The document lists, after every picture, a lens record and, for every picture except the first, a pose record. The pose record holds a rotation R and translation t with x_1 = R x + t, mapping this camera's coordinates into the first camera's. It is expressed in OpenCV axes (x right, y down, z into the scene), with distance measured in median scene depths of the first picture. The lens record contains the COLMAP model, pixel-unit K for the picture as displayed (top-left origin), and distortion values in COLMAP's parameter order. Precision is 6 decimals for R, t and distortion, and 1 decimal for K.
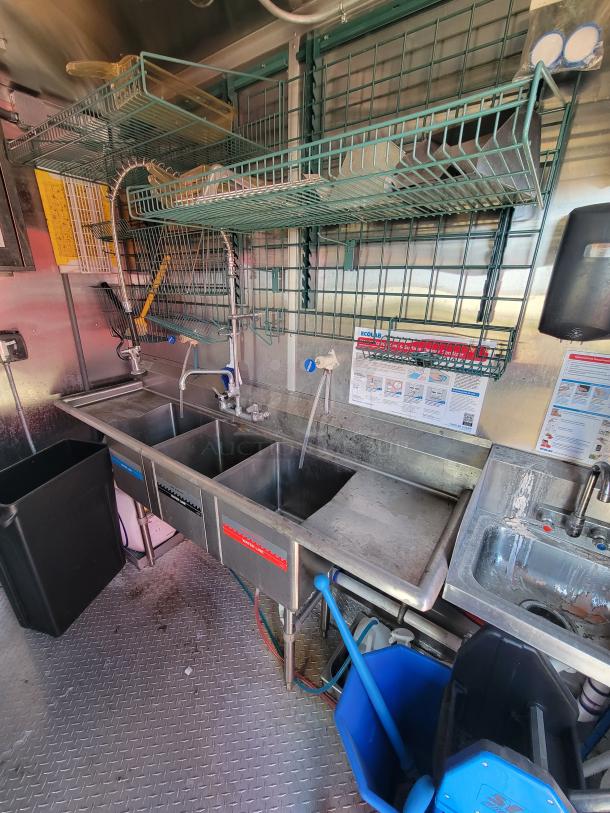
lens RADIAL K [[334.9, 0, 301.3], [0, 334.9, 410.2], [0, 0, 1]] dist [-0.006792, 0.002663]
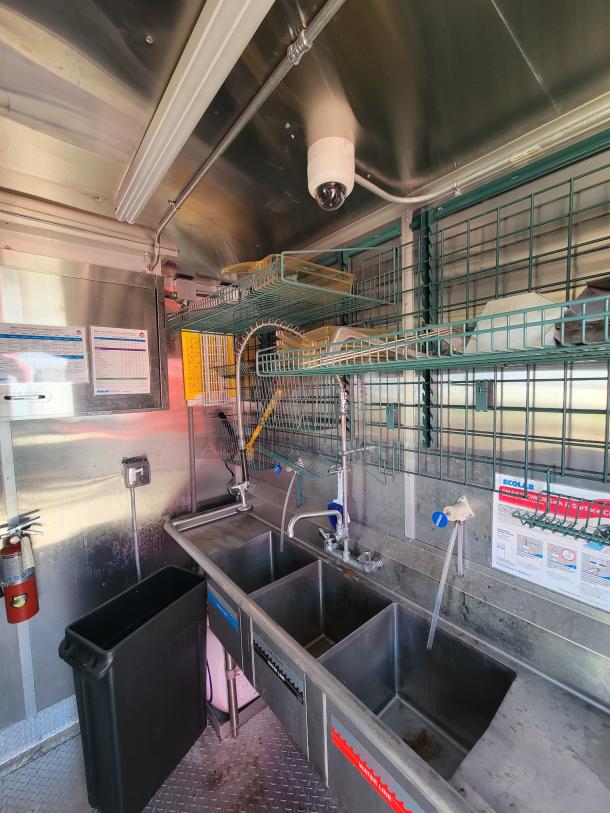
lens RADIAL K [[334.9, 0, 302.0], [0, 334.9, 404.4], [0, 0, 1]] dist [-0.006792, 0.002663]
pose [[0.968093, -0.031225, -0.248637, -0.078218], [-0.043248, 0.956499, -0.288512, -0.130958], [0.246830, 0.290060, 0.924630, 0.054225]]
